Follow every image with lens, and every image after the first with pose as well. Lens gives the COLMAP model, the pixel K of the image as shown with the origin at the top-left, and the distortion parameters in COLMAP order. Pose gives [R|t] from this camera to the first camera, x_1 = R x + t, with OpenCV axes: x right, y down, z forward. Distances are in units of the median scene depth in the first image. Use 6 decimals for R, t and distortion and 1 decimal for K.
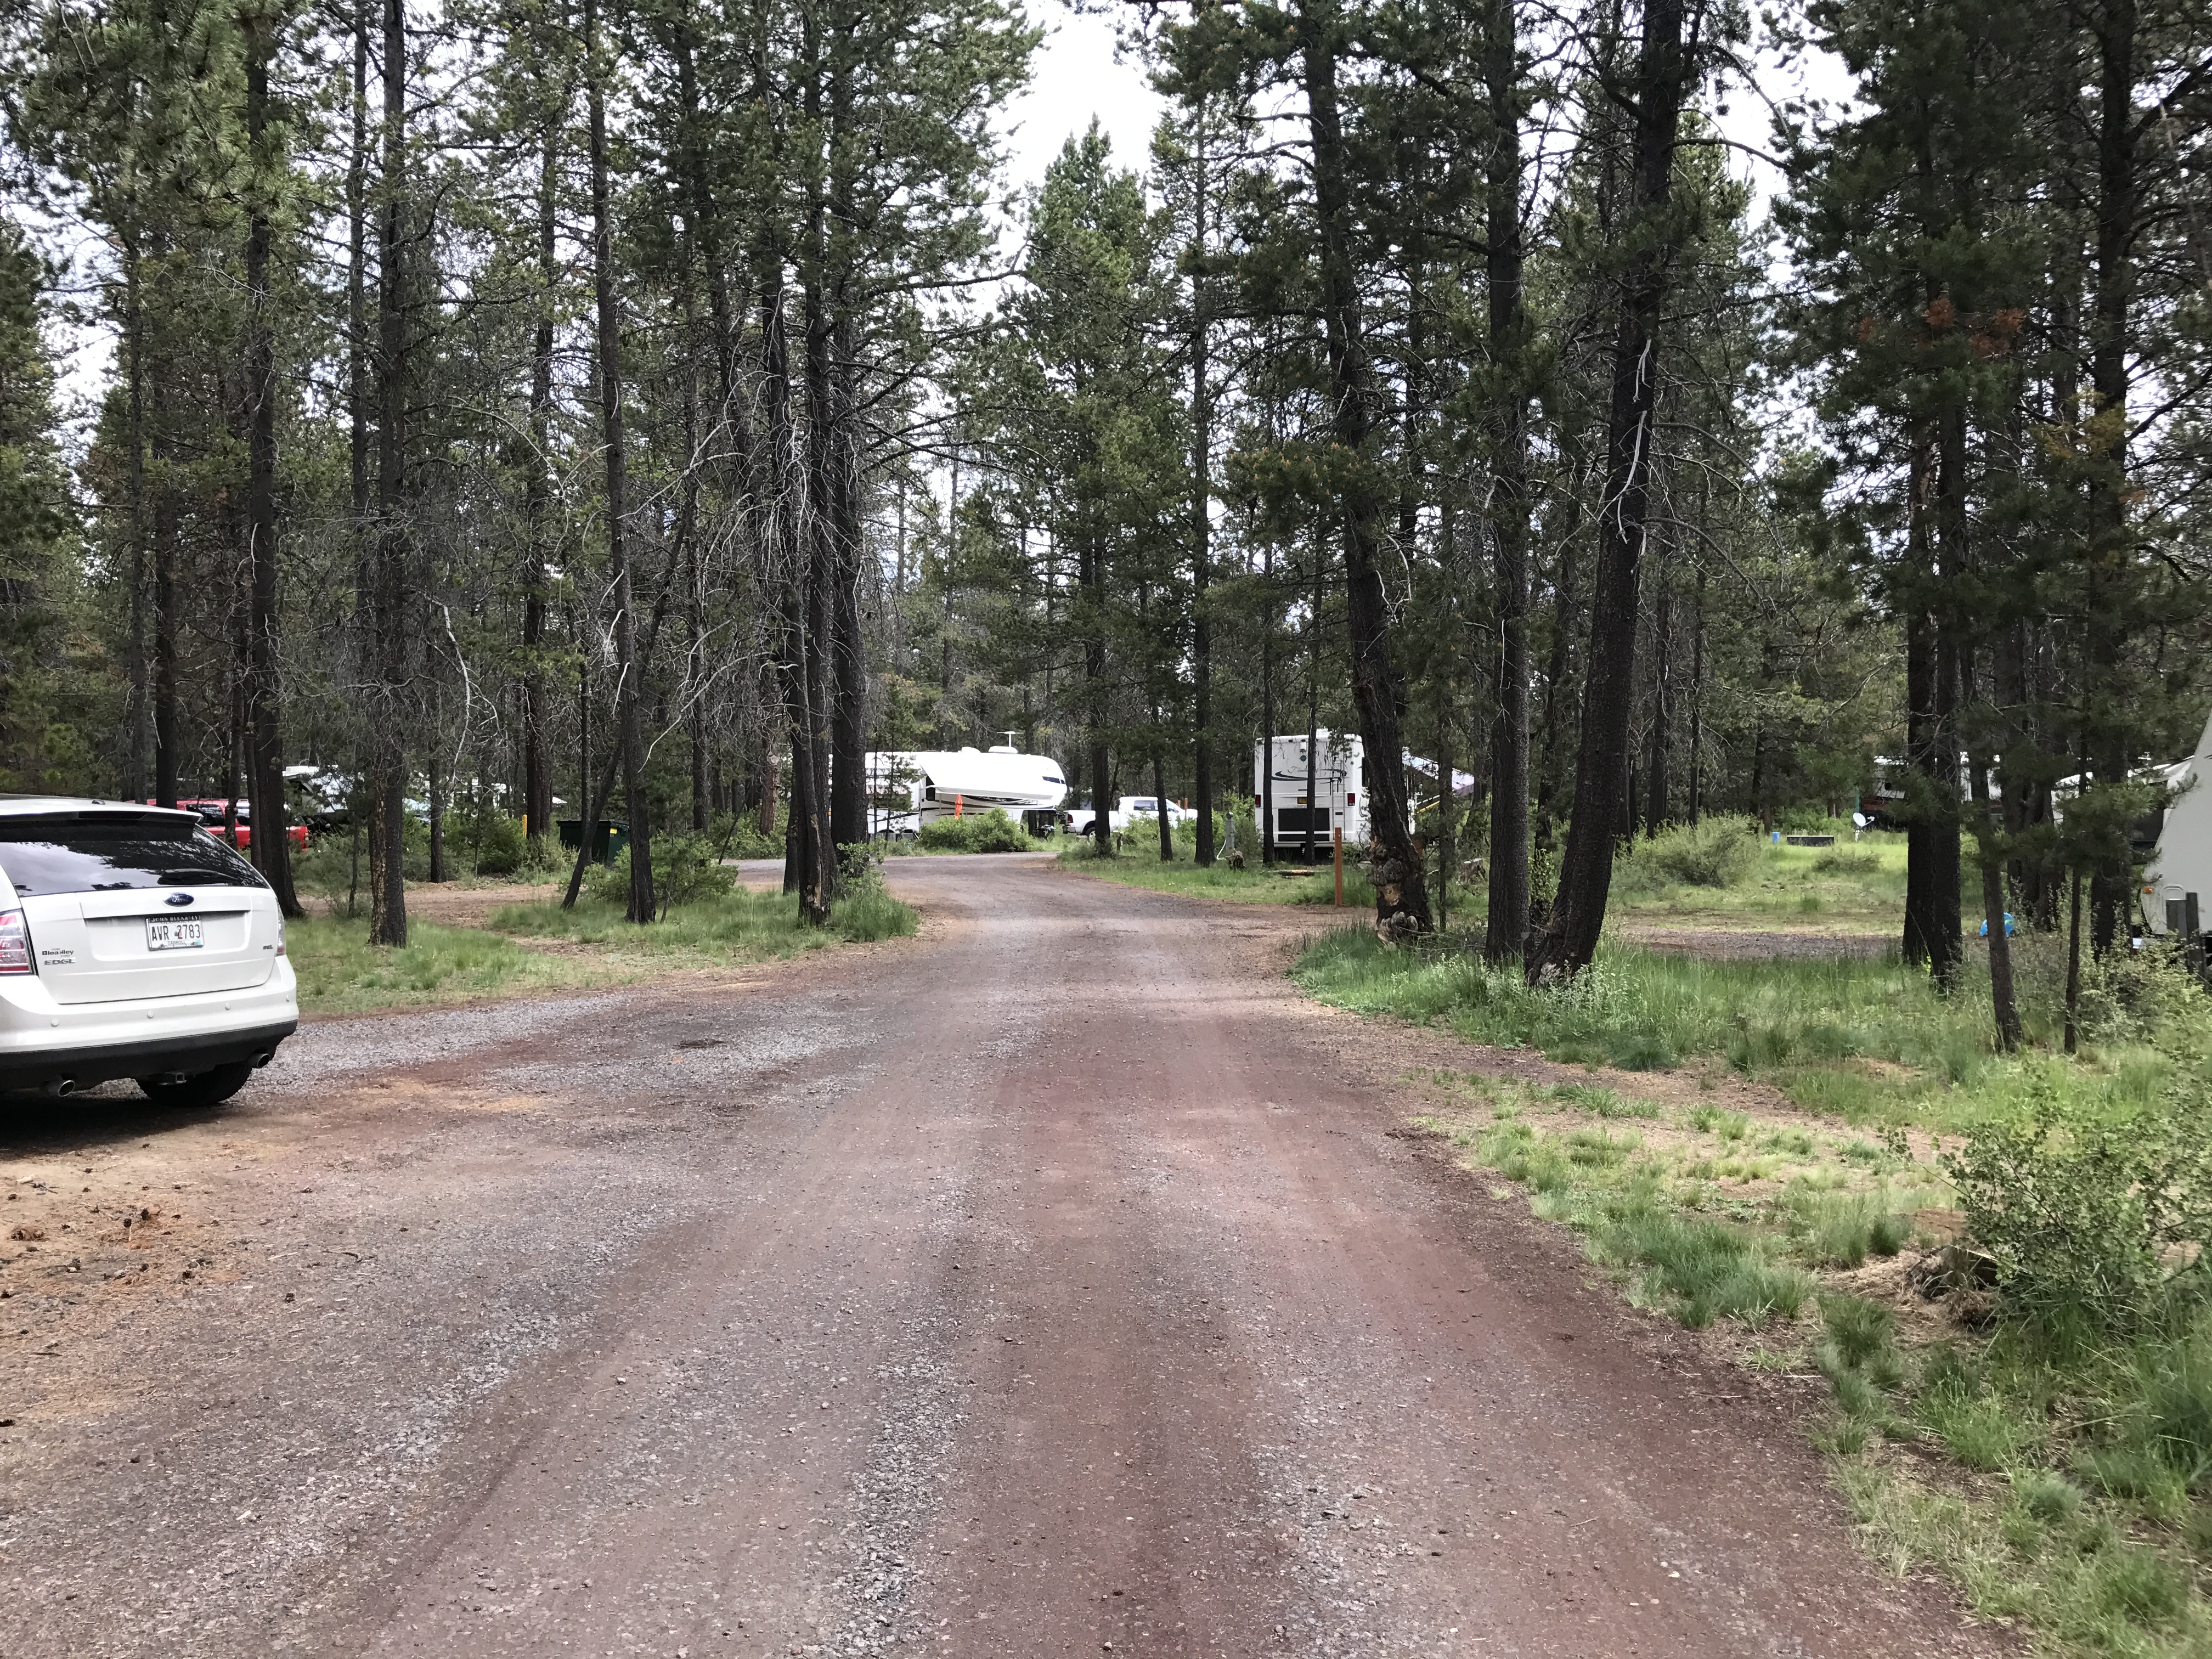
lens RADIAL K [[1811.0, 0, 1106.3], [0, 1811.0, 830.1], [0, 0, 1]] dist [0.006785, 0.004422]
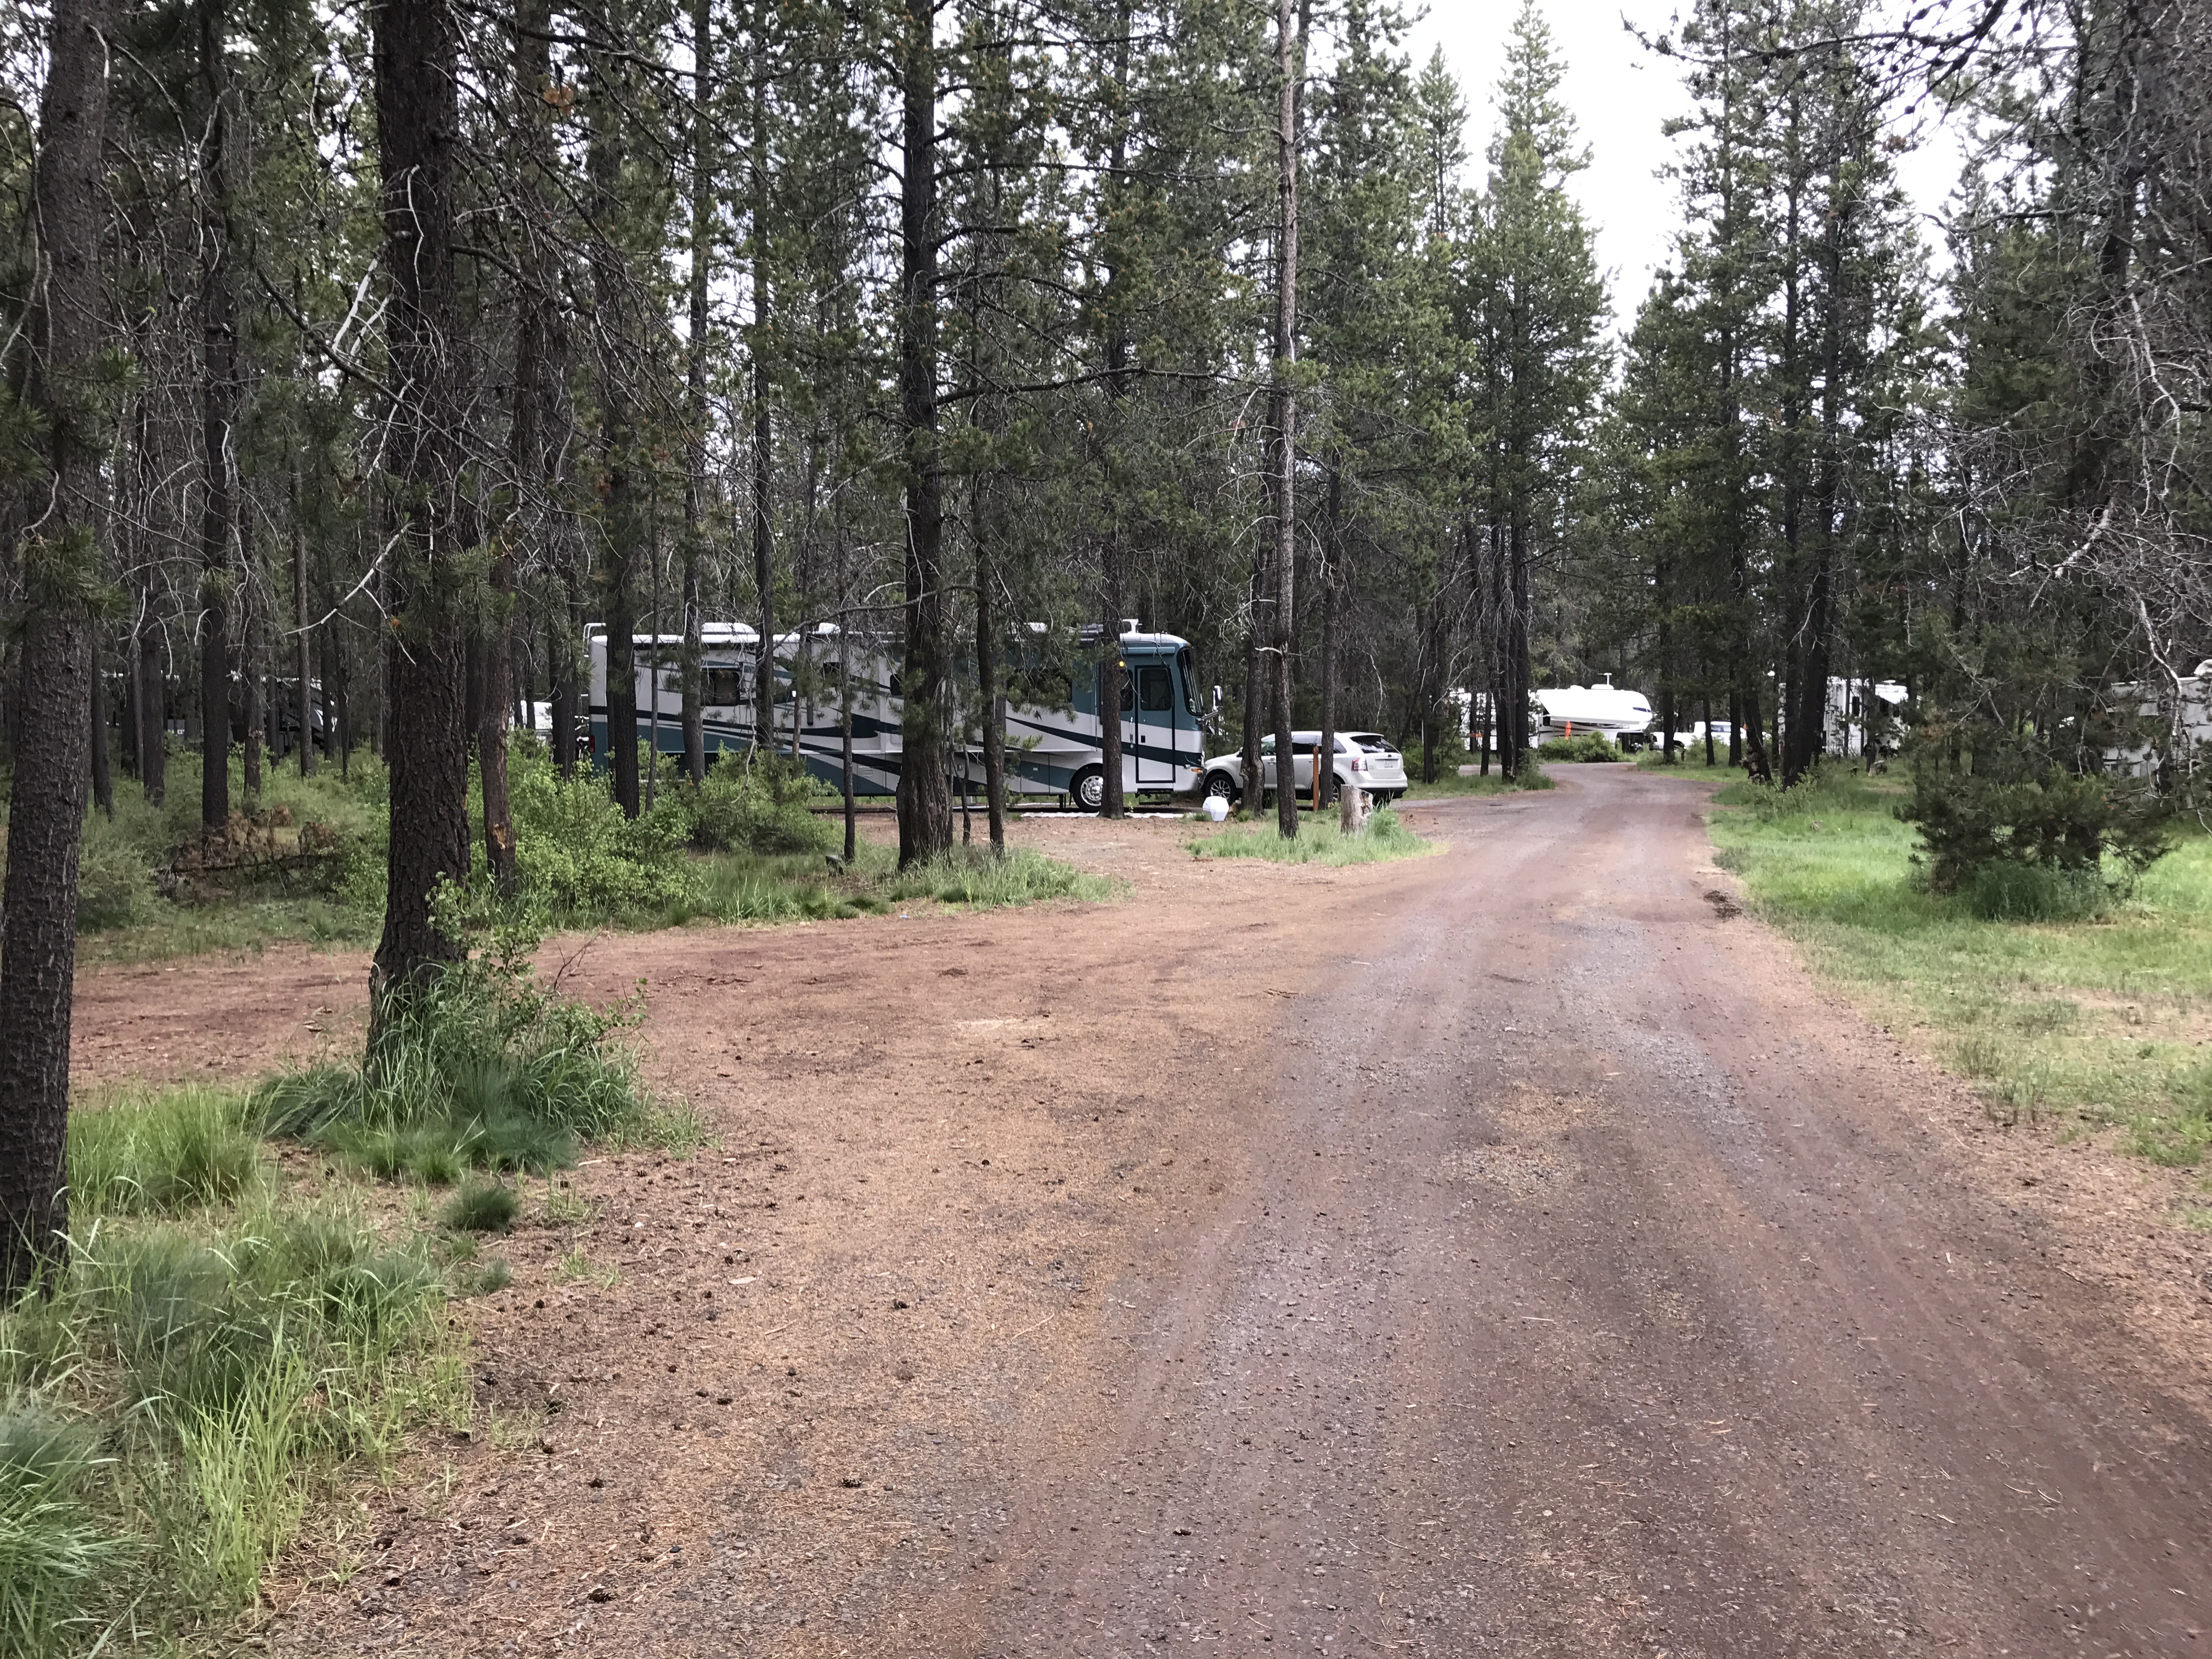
lens RADIAL K [[1811.0, 0, 1108.0], [0, 1811.0, 825.4], [0, 0, 1]] dist [0.006785, 0.004422]
pose [[0.947753, 0.015685, -0.318620, 0.025780], [-0.003119, 0.999198, 0.039912, 0.005305], [0.318990, -0.036833, 0.947042, -0.400131]]
